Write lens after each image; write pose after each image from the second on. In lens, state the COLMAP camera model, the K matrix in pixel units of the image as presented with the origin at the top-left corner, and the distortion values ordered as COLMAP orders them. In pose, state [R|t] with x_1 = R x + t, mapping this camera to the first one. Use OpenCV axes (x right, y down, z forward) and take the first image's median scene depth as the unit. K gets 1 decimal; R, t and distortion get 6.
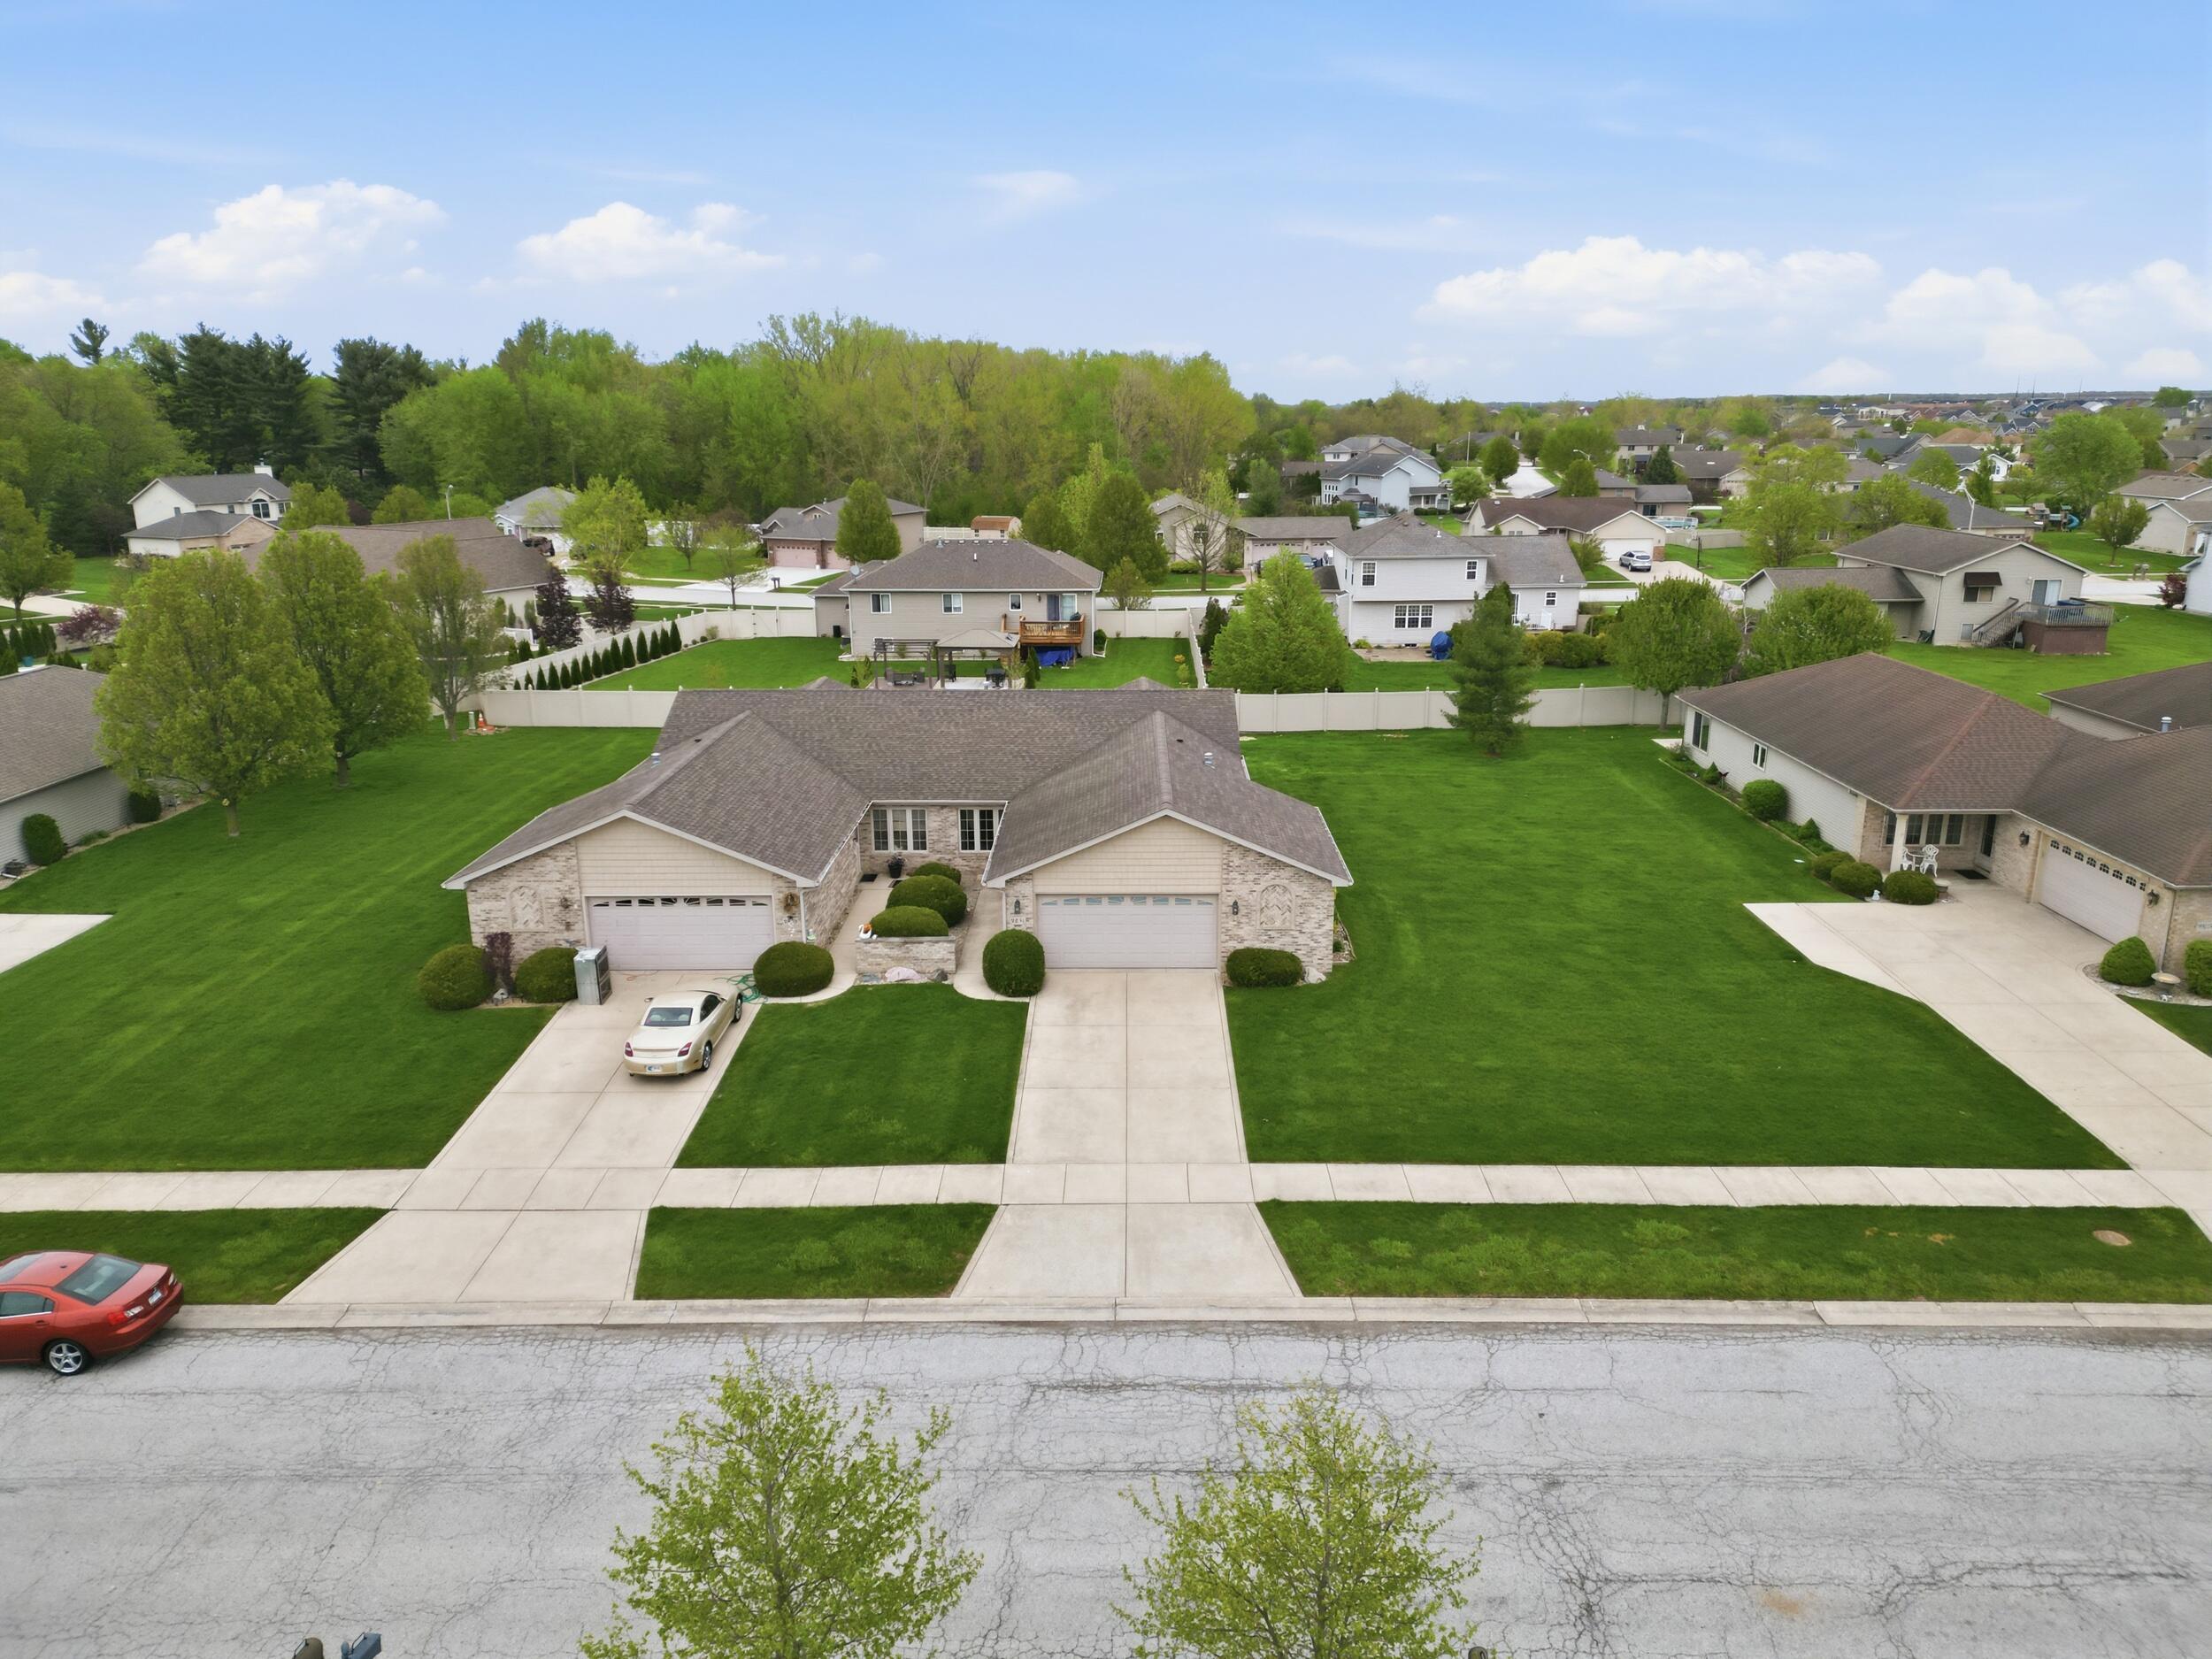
lens RADIAL K [[1534.6, 0, 1108.1], [0, 1534.6, 826.1], [0, 0, 1]] dist [0.094092, -0.096850]
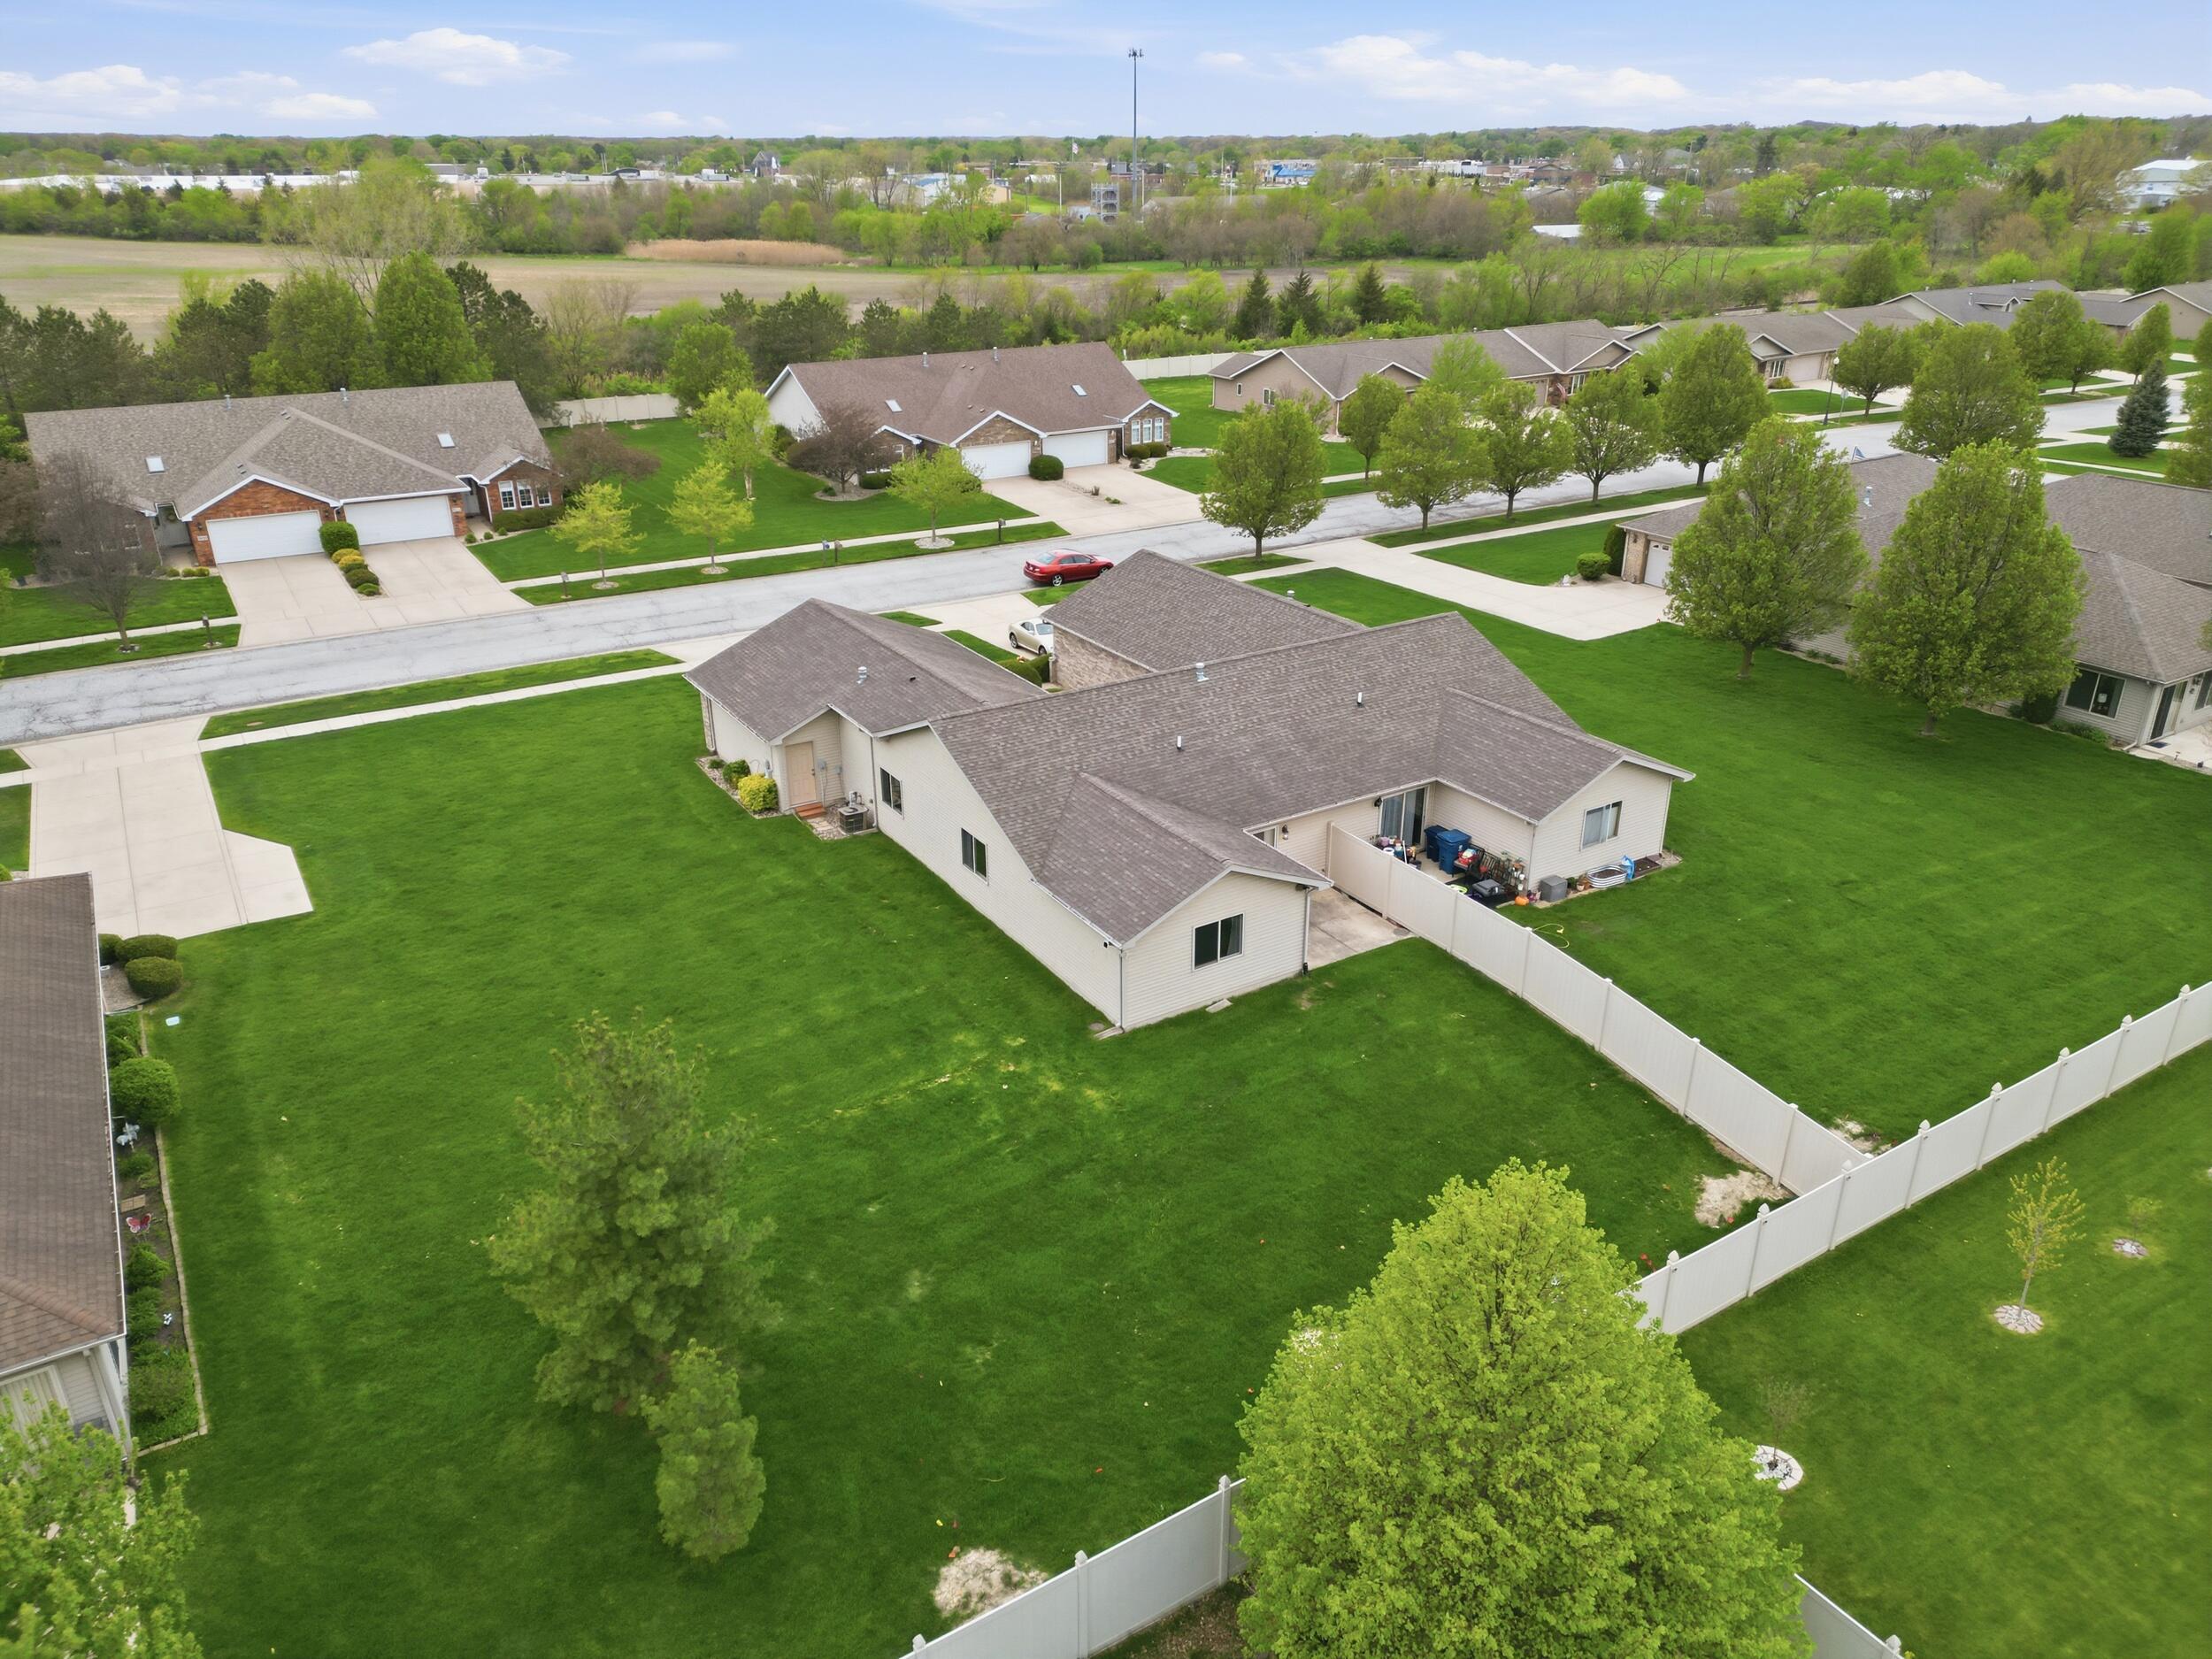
lens RADIAL K [[1534.6, 0, 1108.1], [0, 1534.6, 826.1], [0, 0, 1]] dist [0.094092, -0.096850]
pose [[-0.841334, 0.225266, -0.491338, 0.523820], [-0.133858, 0.793867, 0.593176, -0.683225], [0.523679, 0.564829, -0.637753, 2.072186]]
